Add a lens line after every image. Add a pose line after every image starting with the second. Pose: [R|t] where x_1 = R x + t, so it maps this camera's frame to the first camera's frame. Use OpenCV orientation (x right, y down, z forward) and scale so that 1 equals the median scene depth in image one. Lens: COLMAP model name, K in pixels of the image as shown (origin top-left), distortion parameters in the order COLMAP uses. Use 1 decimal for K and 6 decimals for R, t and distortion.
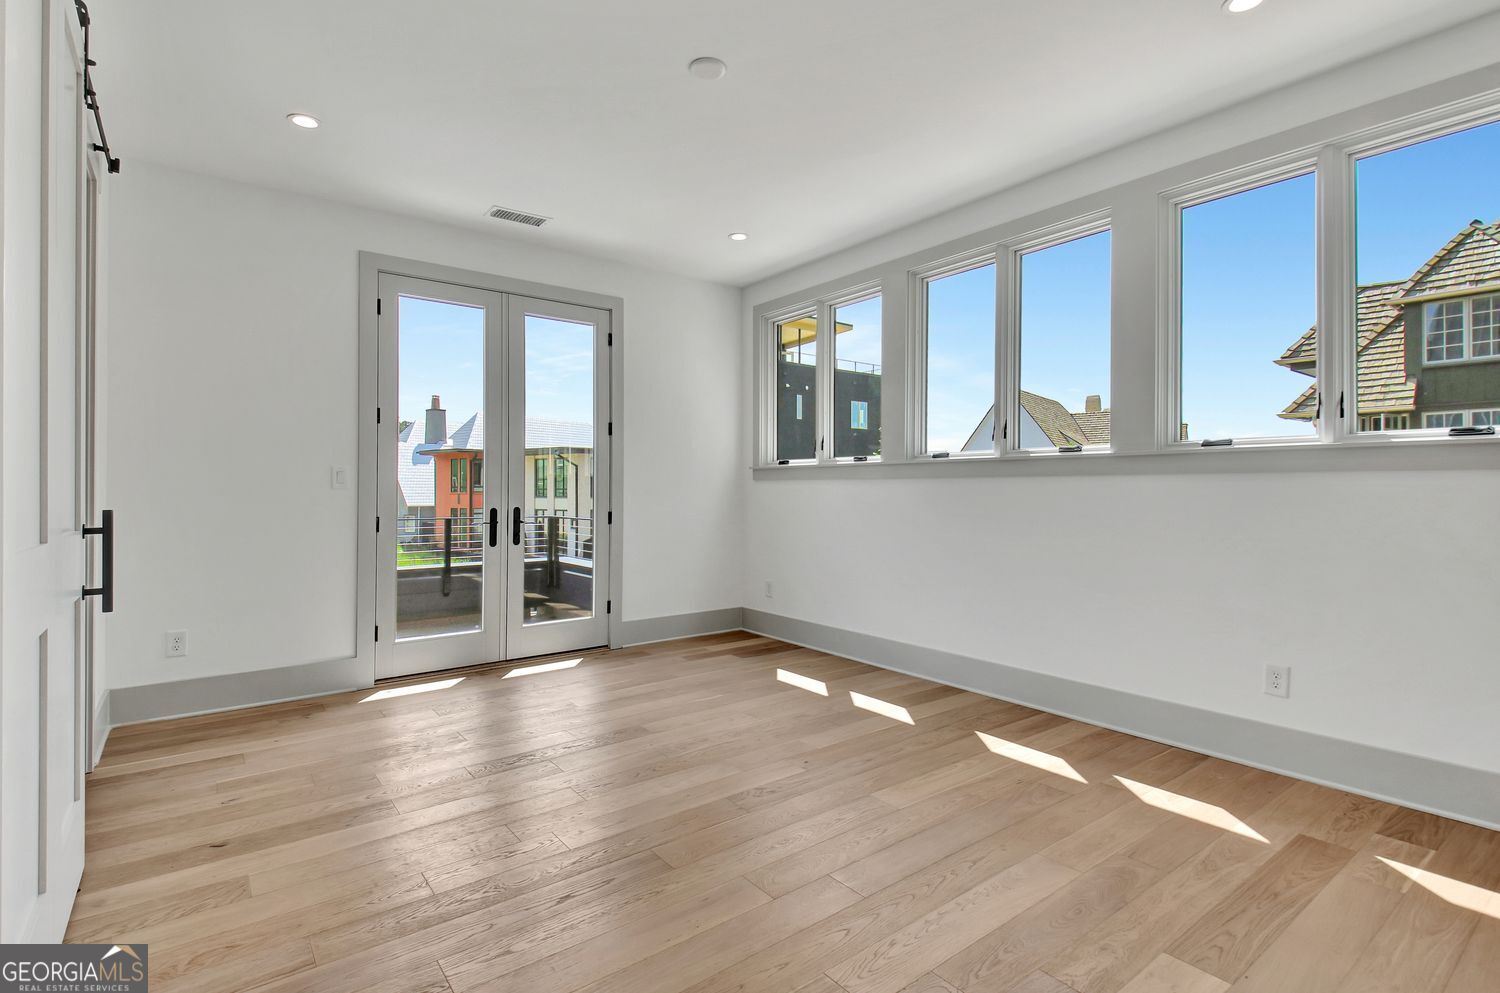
lens RADIAL K [[711.4, 0, 750.0], [0, 711.4, 496.5], [0, 0, 1]] dist [0.041087, -0.033130]
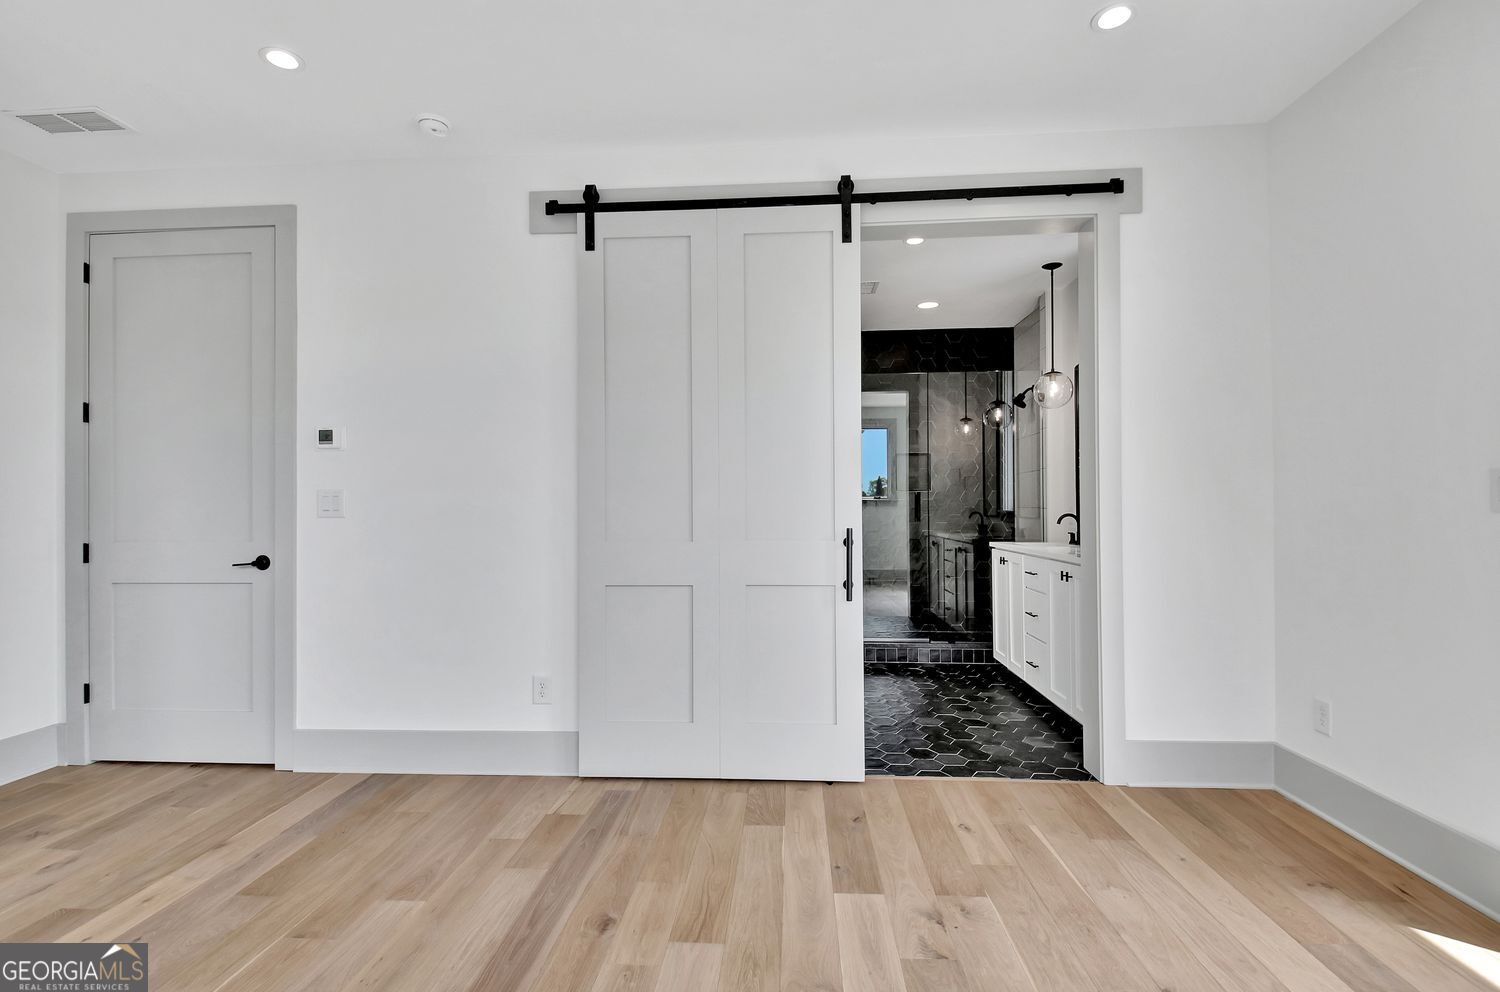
lens RADIAL K [[711.4, 0, 750.0], [0, 711.4, 496.0], [0, 0, 1]] dist [0.041087, -0.033130]
pose [[-0.661329, -0.004799, -0.750081, 0.155147], [0.000848, 0.999974, -0.007145, -0.018844], [0.750096, -0.005361, -0.661308, 1.022797]]
